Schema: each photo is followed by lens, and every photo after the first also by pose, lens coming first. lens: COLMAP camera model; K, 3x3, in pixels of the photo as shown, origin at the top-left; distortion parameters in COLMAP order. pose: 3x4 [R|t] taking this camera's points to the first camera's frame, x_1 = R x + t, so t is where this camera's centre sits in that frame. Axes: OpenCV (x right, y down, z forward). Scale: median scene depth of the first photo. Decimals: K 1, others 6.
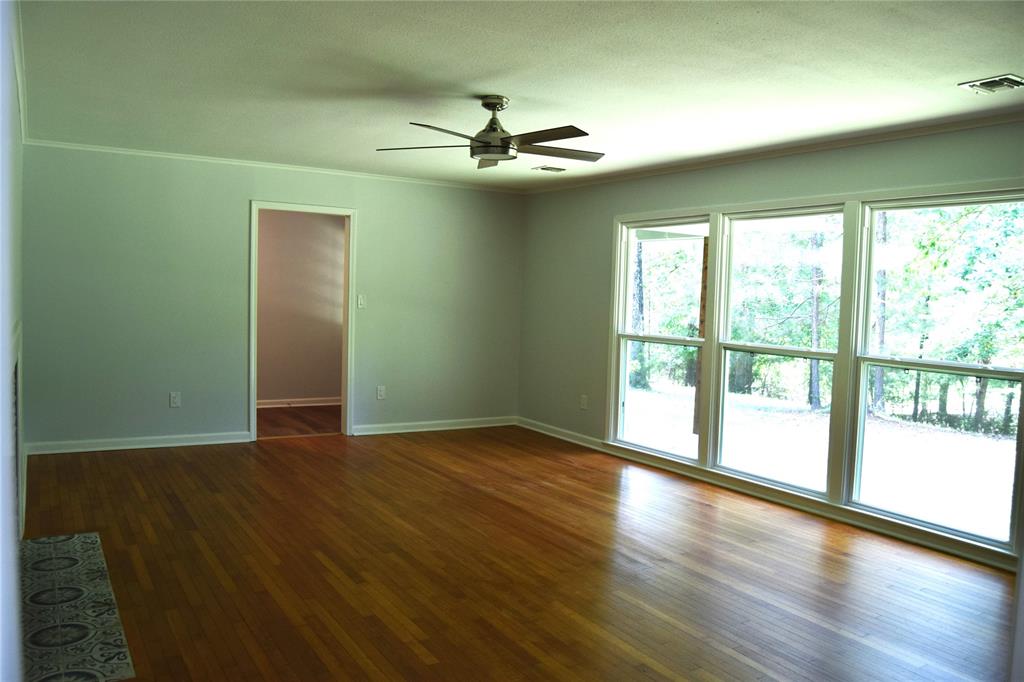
lens RADIAL K [[797.8, 0, 512.1], [0, 797.8, 340.1], [0, 0, 1]] dist [-0.094017, 0.029907]
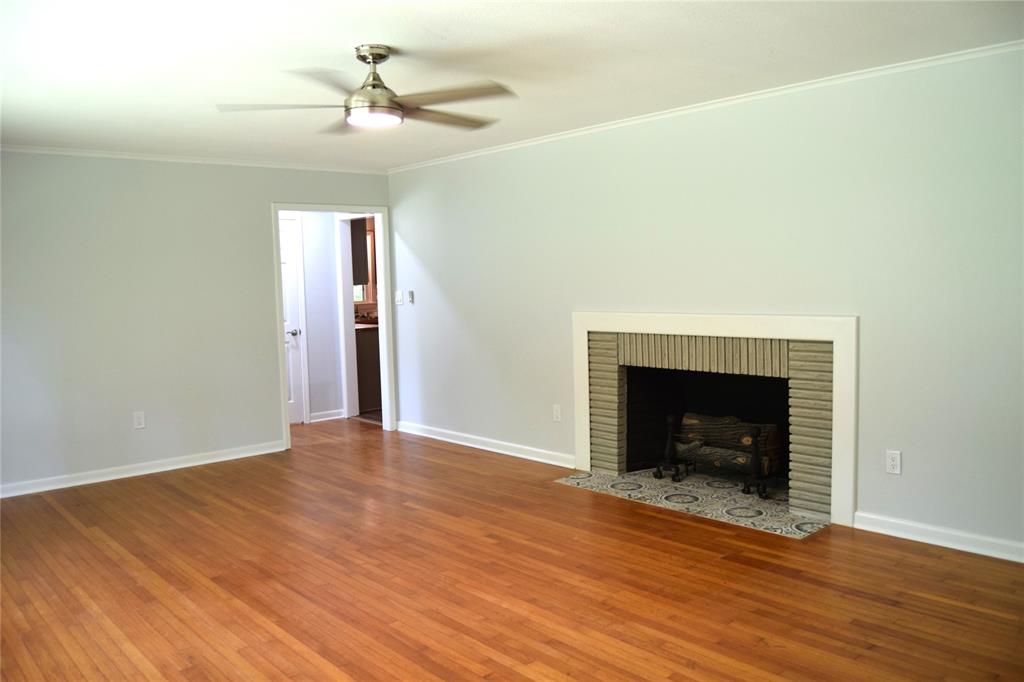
lens RADIAL K [[797.8, 0, 512.1], [0, 797.8, 340.1], [0, 0, 1]] dist [-0.094017, 0.029907]
pose [[-0.981200, 0.015699, -0.192356, -0.001482], [-0.011534, 0.990135, 0.139644, -0.146115], [0.192651, 0.139238, -0.971338, 2.091019]]
